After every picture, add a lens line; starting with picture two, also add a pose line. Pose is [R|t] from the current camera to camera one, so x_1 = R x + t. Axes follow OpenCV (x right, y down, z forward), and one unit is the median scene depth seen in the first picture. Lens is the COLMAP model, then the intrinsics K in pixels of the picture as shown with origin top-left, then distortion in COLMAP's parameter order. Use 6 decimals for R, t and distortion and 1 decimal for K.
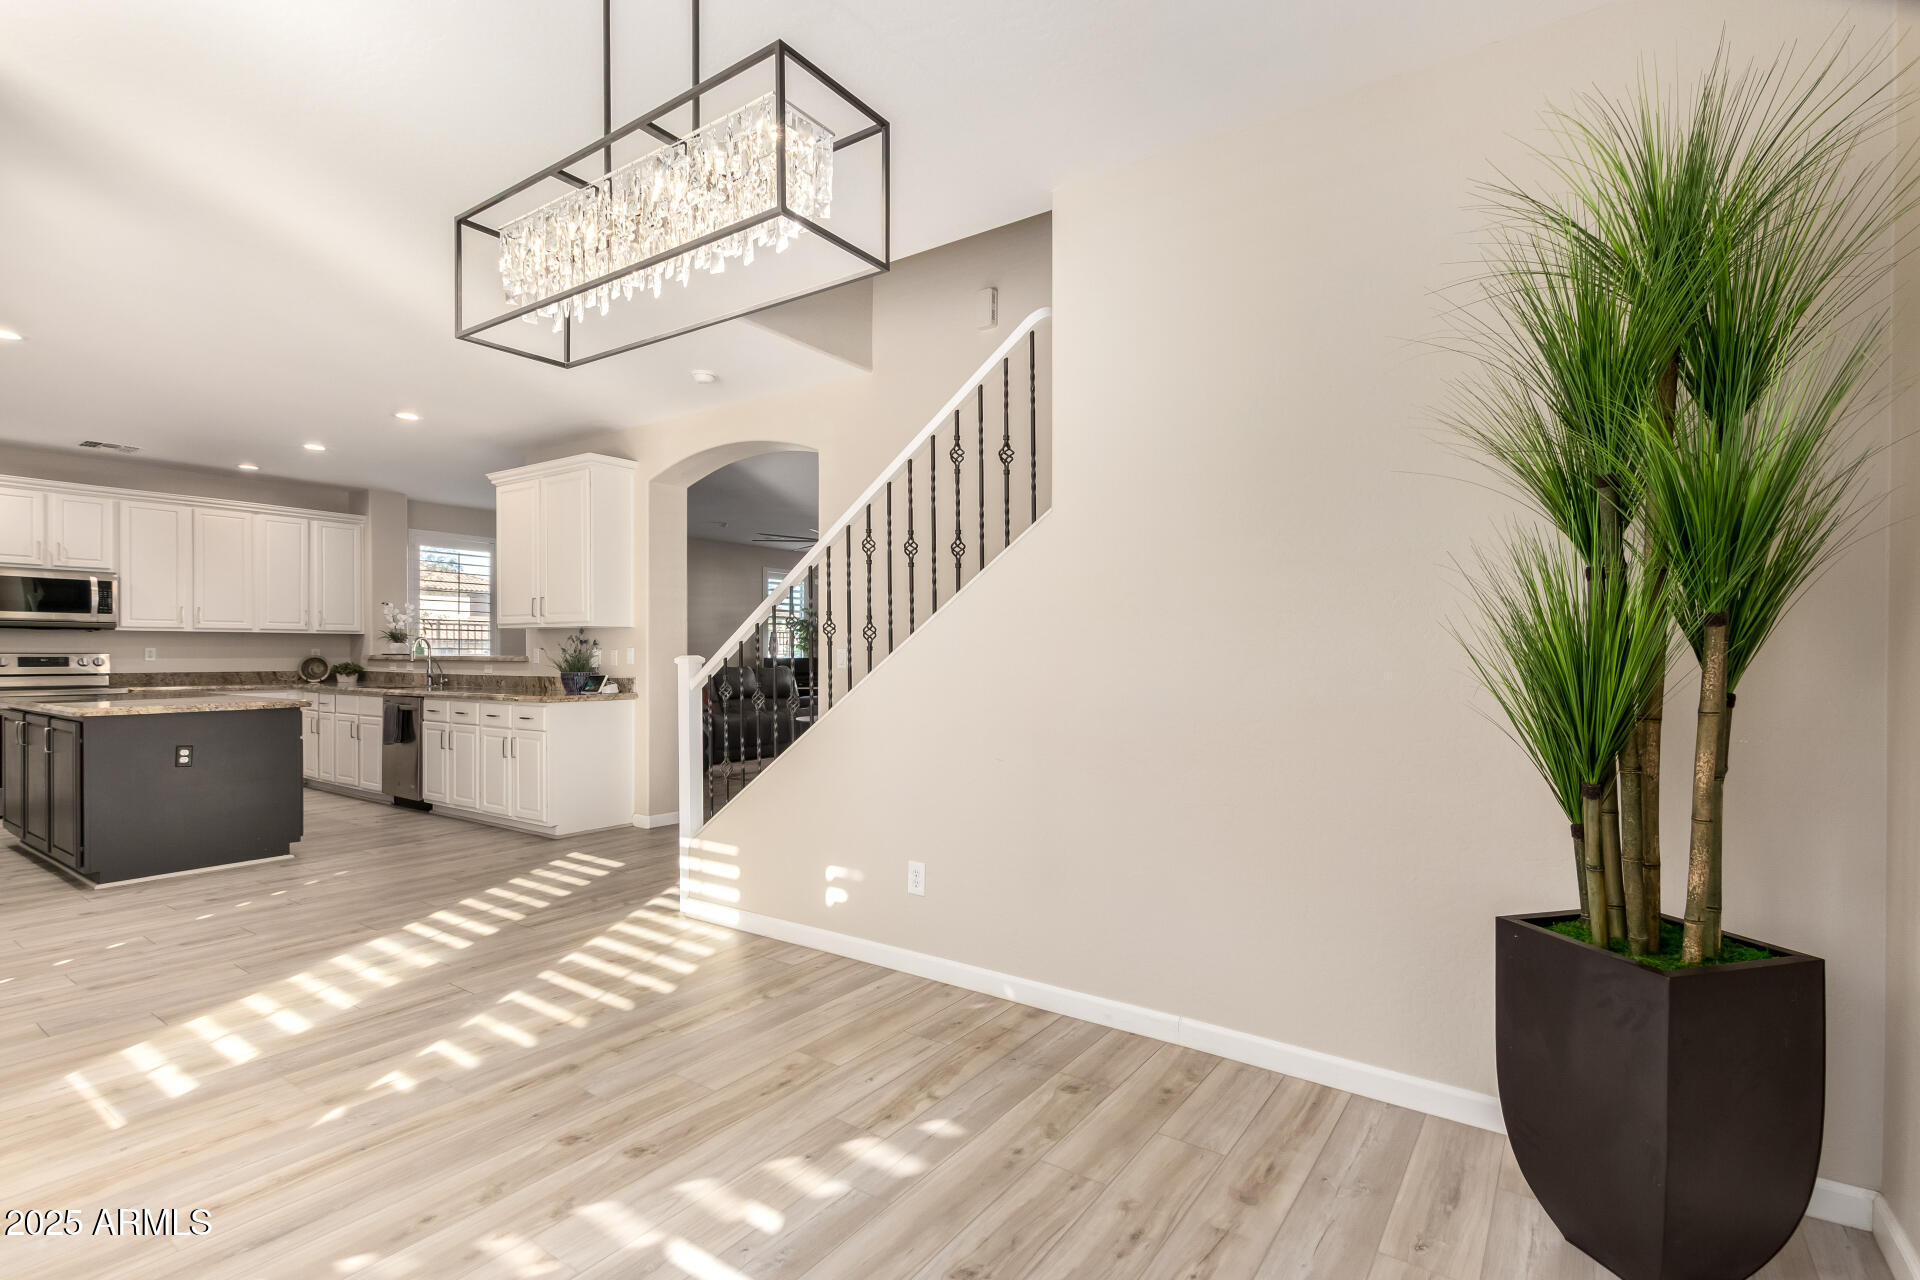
lens RADIAL K [[898.0, 0, 962.6], [0, 898.0, 647.7], [0, 0, 1]] dist [0.008265, -0.000939]
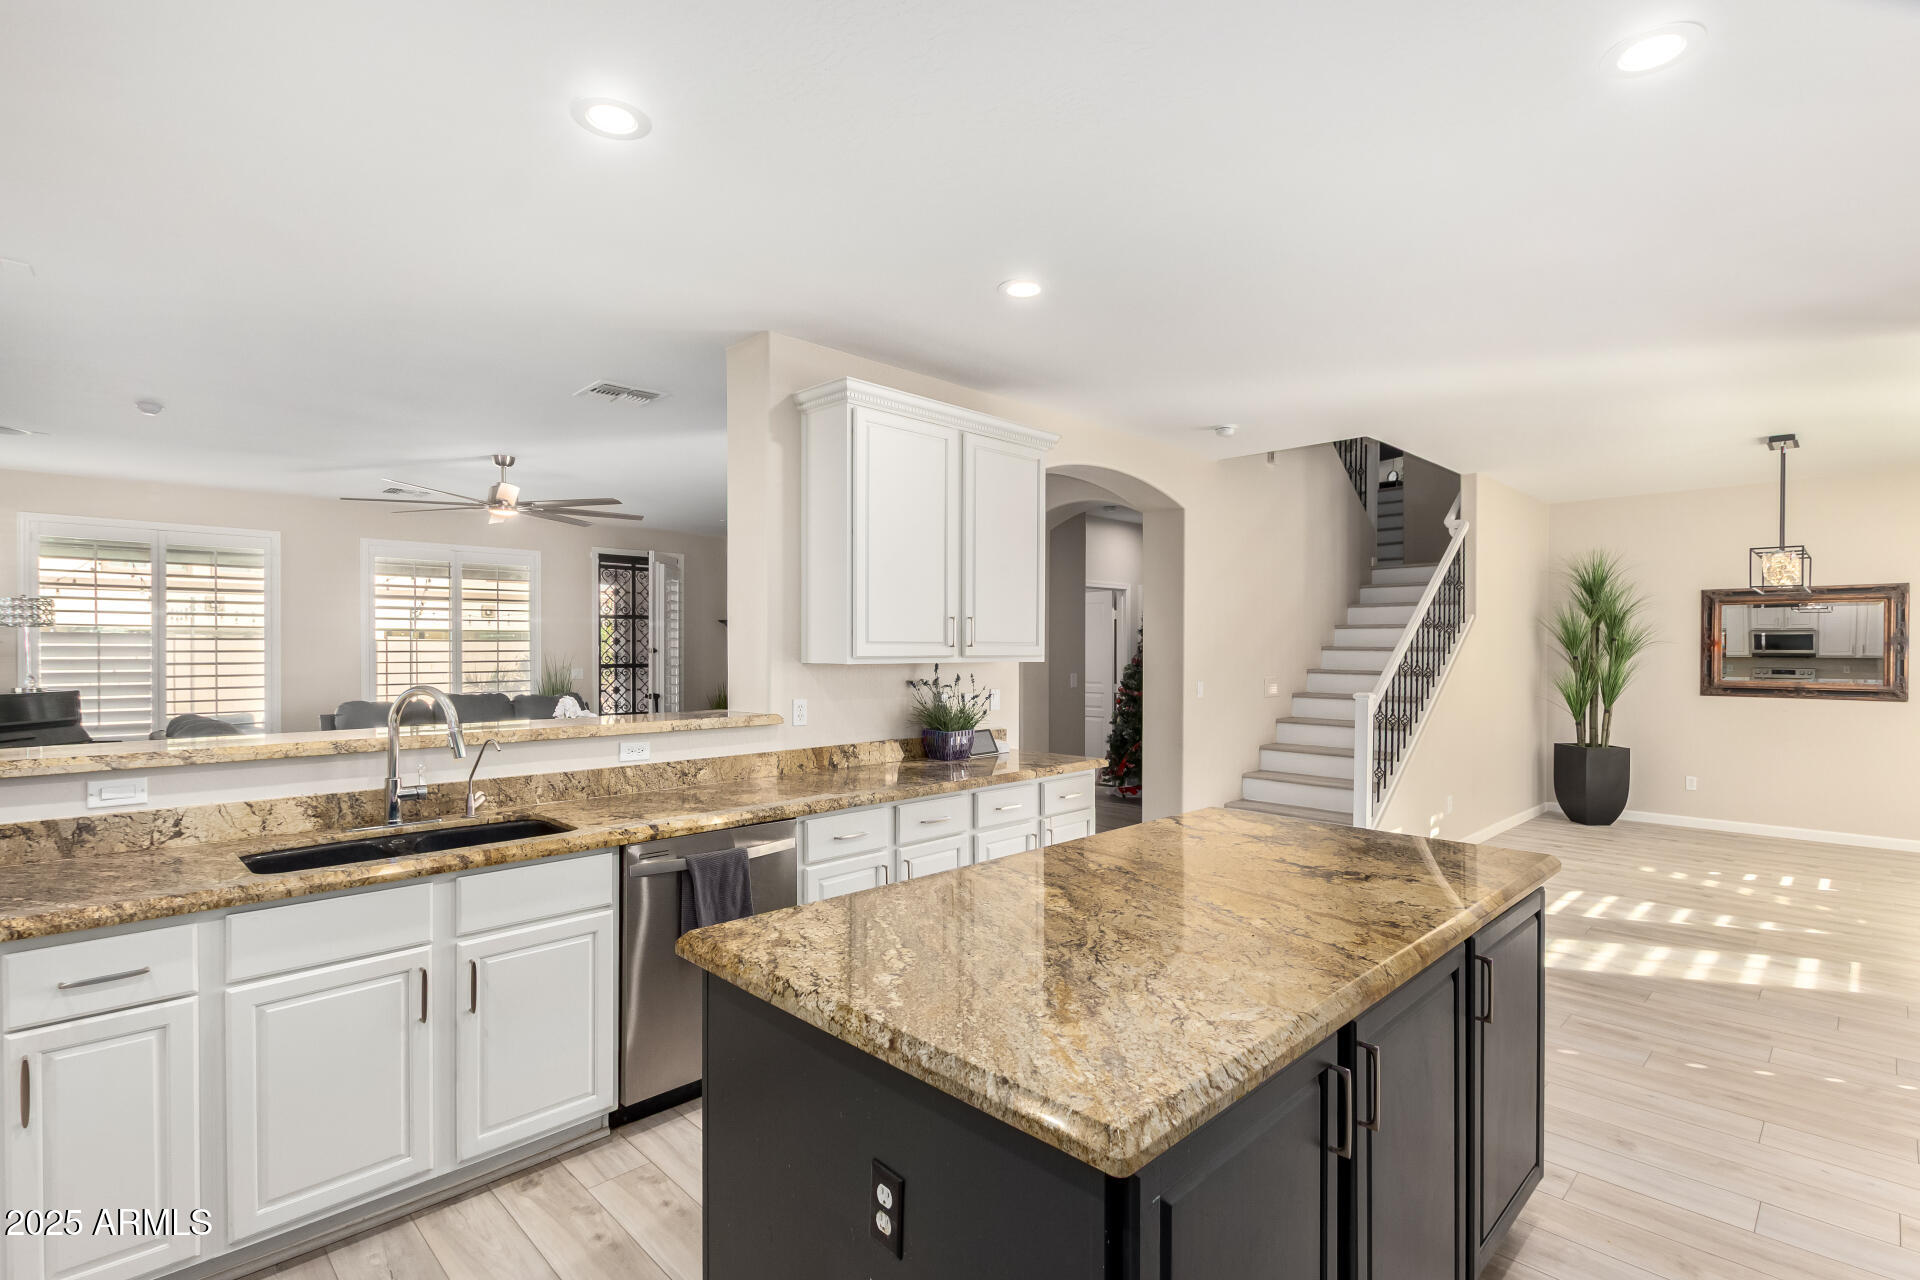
lens RADIAL K [[898.0, 0, 969.3], [0, 898.0, 636.8], [0, 0, 1]] dist [0.008265, -0.000939]
pose [[0.180734, 0.002542, 0.983529, -0.966197], [-0.012281, 0.999925, -0.000328, -0.037097], [-0.983455, -0.012020, 0.180751, 0.770492]]
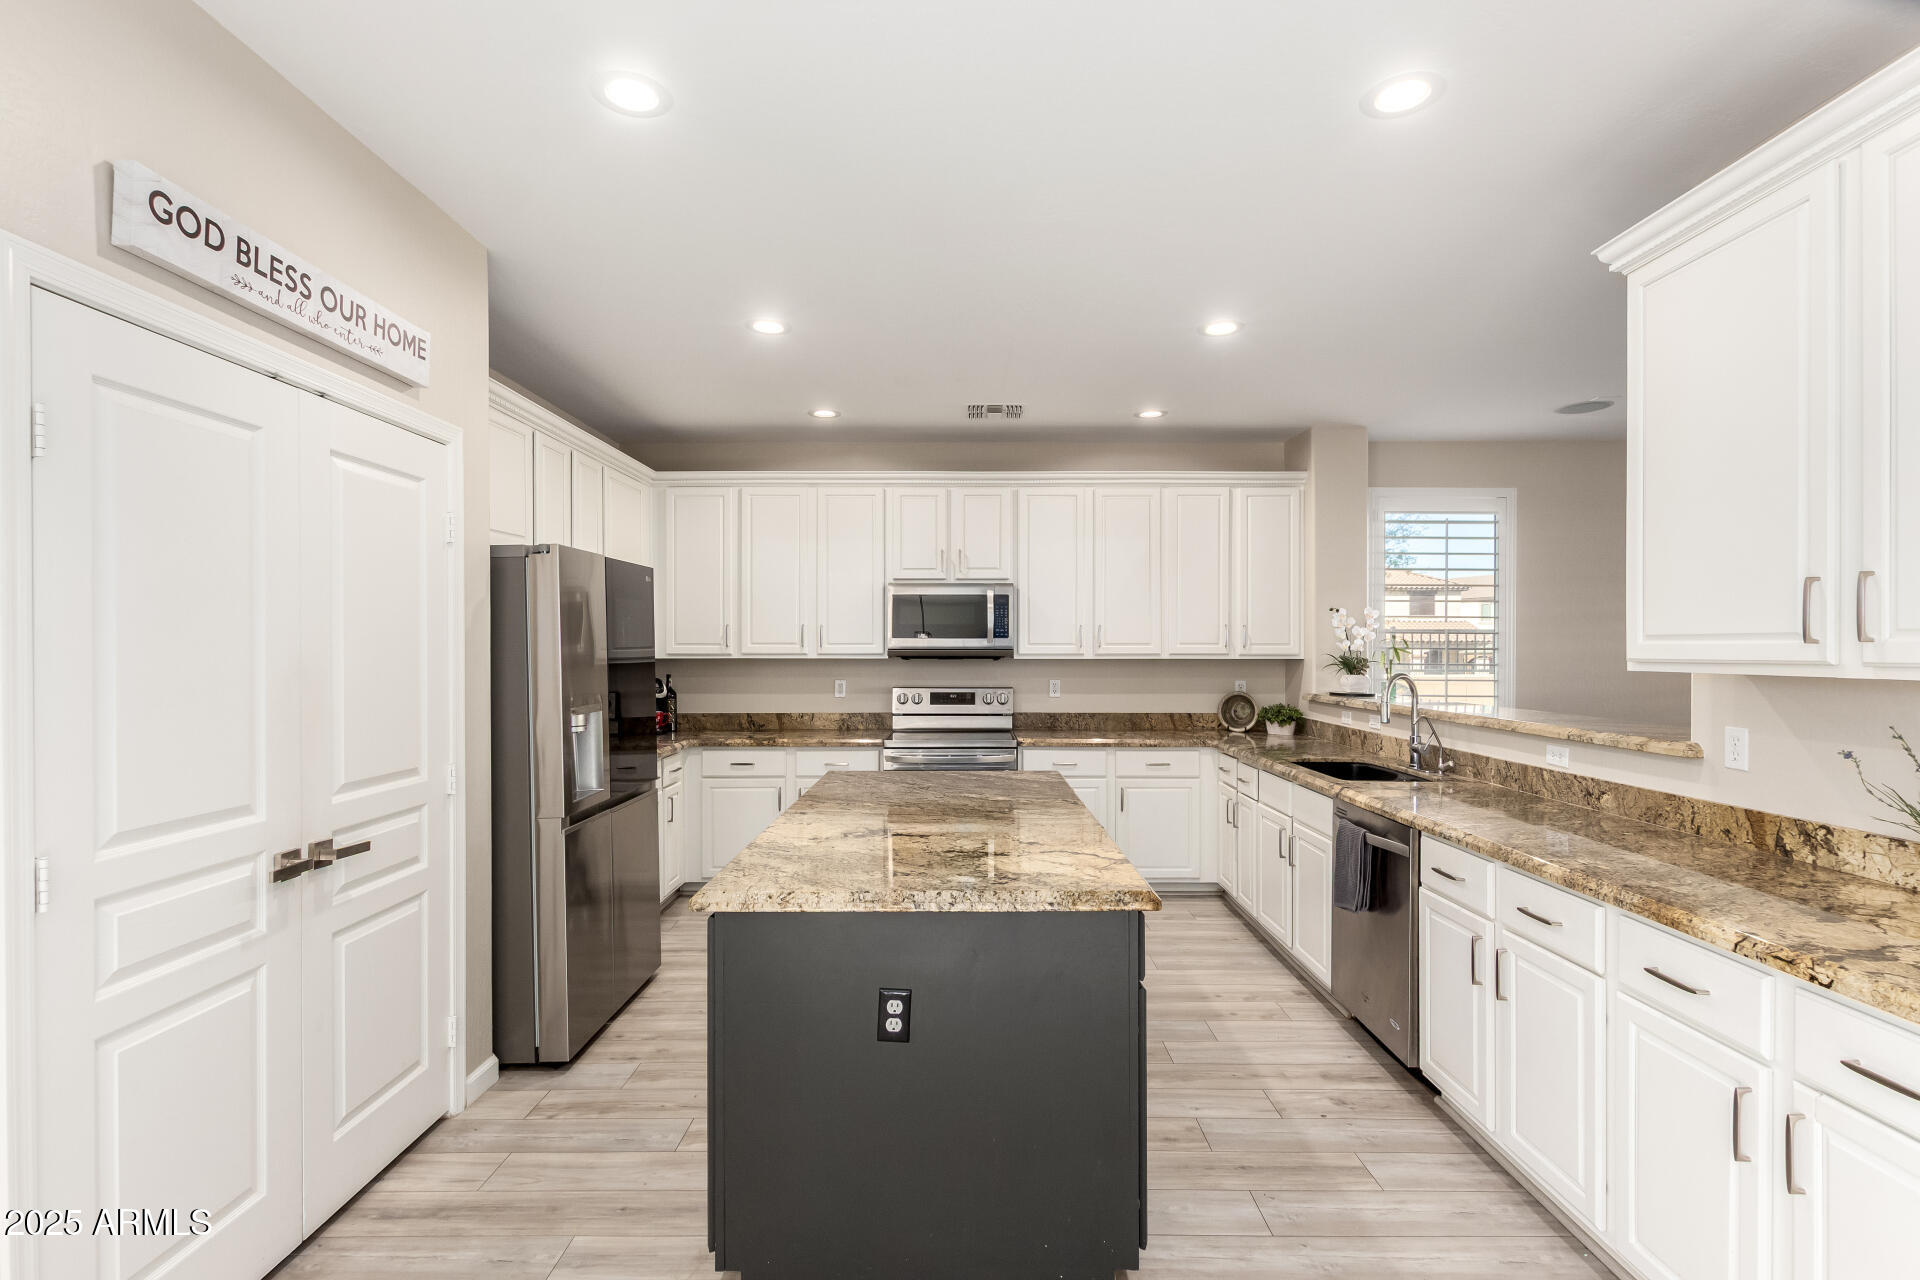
lens RADIAL K [[898.0, 0, 955.2], [0, 898.0, 663.5], [0, 0, 1]] dist [0.008265, -0.000939]
pose [[0.571402, 0.012984, -0.820567, -0.347599], [0.002796, 0.999838, 0.017768, -0.029586], [0.820665, -0.012447, 0.571274, 0.532539]]
